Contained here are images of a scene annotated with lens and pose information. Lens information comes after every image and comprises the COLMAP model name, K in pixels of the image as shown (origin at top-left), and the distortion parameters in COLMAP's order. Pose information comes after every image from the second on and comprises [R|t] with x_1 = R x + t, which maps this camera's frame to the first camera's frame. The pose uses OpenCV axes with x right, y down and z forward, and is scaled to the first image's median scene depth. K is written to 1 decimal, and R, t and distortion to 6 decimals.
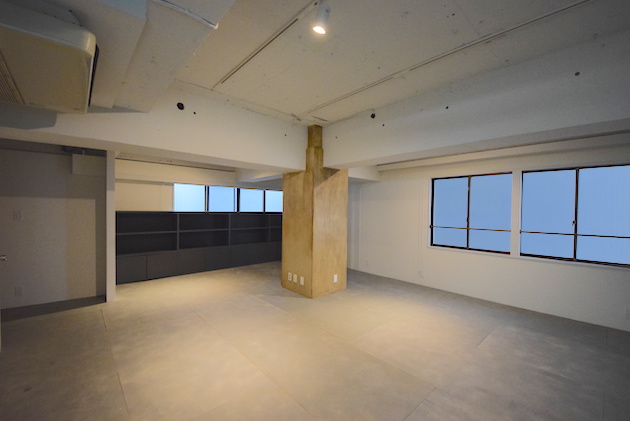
lens RADIAL K [[261.9, 0, 317.1], [0, 261.9, 212.6], [0, 0, 1]] dist [0.002828, -0.010222]
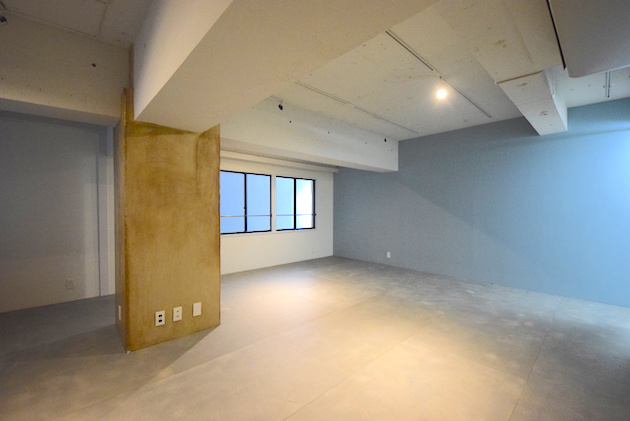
lens RADIAL K [[261.9, 0, 317.1], [0, 261.9, 212.6], [0, 0, 1]] dist [0.002828, -0.010222]
pose [[-0.014981, -0.027185, 0.999518, -0.674754], [0.011365, 0.999561, 0.027357, 0.015515], [-0.999823, 0.011770, -0.014665, 0.712819]]
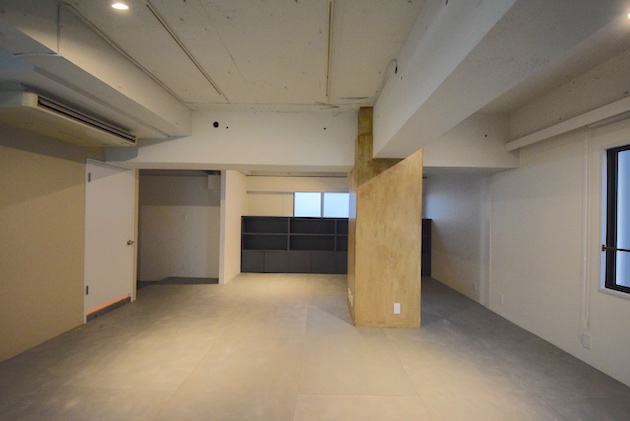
lens RADIAL K [[261.9, 0, 317.1], [0, 261.9, 212.6], [0, 0, 1]] dist [0.002828, -0.010222]
pose [[0.731063, -0.008017, -0.682263, 0.417383], [-0.013893, 0.999549, -0.026631, 0.008533], [0.682168, 0.028948, 0.730622, 0.319912]]
